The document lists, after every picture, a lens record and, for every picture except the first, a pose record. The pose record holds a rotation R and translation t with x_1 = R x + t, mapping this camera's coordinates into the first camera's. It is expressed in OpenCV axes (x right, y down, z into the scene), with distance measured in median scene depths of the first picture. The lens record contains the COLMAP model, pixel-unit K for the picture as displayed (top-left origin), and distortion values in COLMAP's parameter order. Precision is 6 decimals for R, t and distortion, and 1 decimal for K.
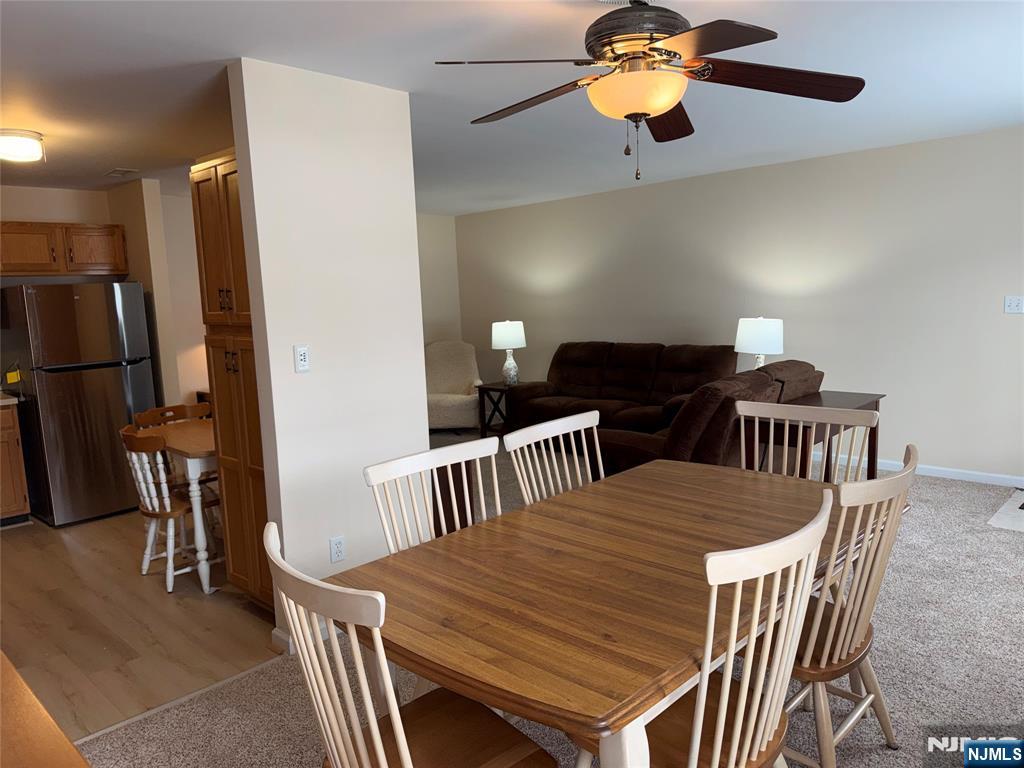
lens RADIAL K [[726.7, 0, 523.6], [0, 726.7, 386.6], [0, 0, 1]] dist [-0.001539, -0.010911]
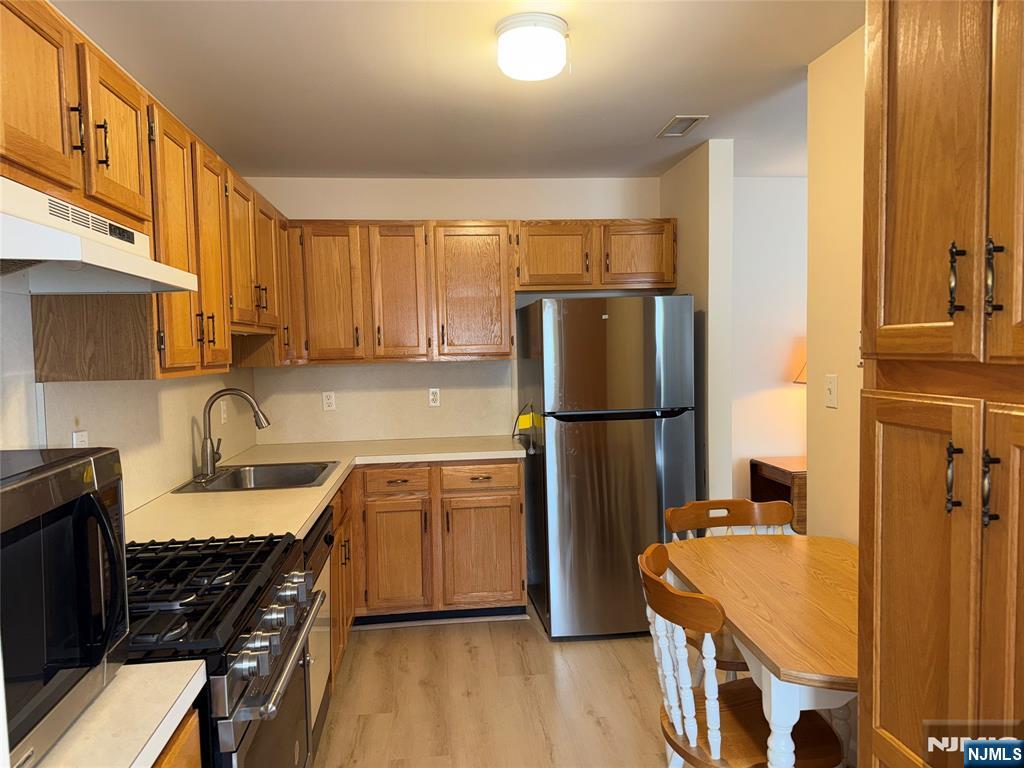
lens RADIAL K [[726.7, 0, 523.6], [0, 726.7, 386.6], [0, 0, 1]] dist [-0.001539, -0.010911]
pose [[0.773212, 0.064801, -0.630828, -0.224013], [-0.097035, 0.995141, -0.016711, -0.036170], [0.626680, 0.074133, 0.775743, 0.396918]]
